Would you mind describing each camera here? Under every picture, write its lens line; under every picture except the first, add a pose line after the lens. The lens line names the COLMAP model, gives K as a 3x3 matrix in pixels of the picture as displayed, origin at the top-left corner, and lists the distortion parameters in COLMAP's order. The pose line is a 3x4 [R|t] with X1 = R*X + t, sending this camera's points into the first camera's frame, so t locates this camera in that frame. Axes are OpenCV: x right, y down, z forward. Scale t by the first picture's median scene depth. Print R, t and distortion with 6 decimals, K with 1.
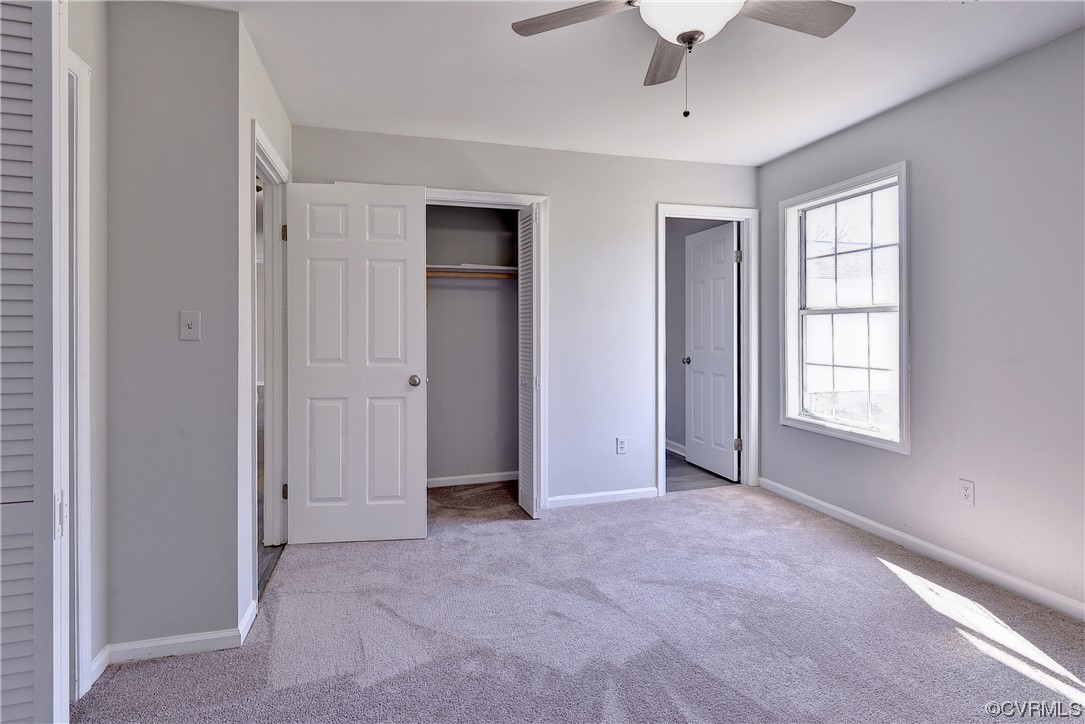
lens RADIAL K [[592.8, 0, 545.2], [0, 592.8, 332.3], [0, 0, 1]] dist [-0.001518, -0.000235]
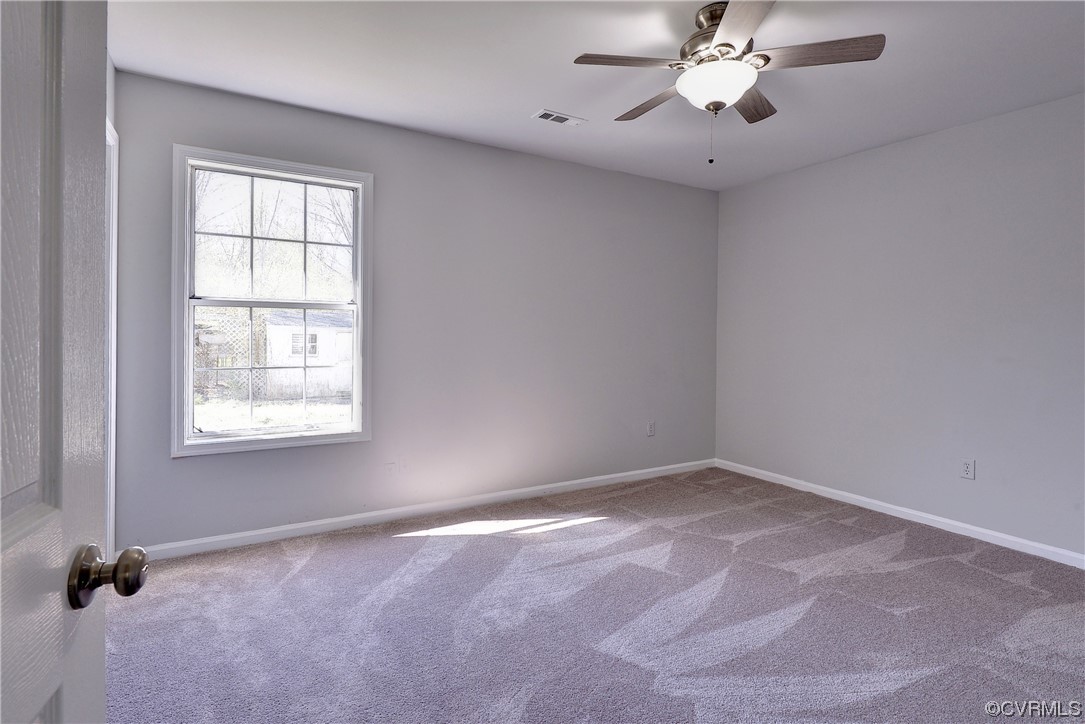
lens RADIAL K [[551.4, 0, 543.9], [0, 551.4, 328.7], [0, 0, 1]] dist [-0.007624, -0.000574]
pose [[-0.292891, 0.005089, 0.956132, -0.451890], [-0.002044, 0.999980, -0.005949, 0.004743], [-0.956144, -0.003697, -0.292875, 0.960229]]
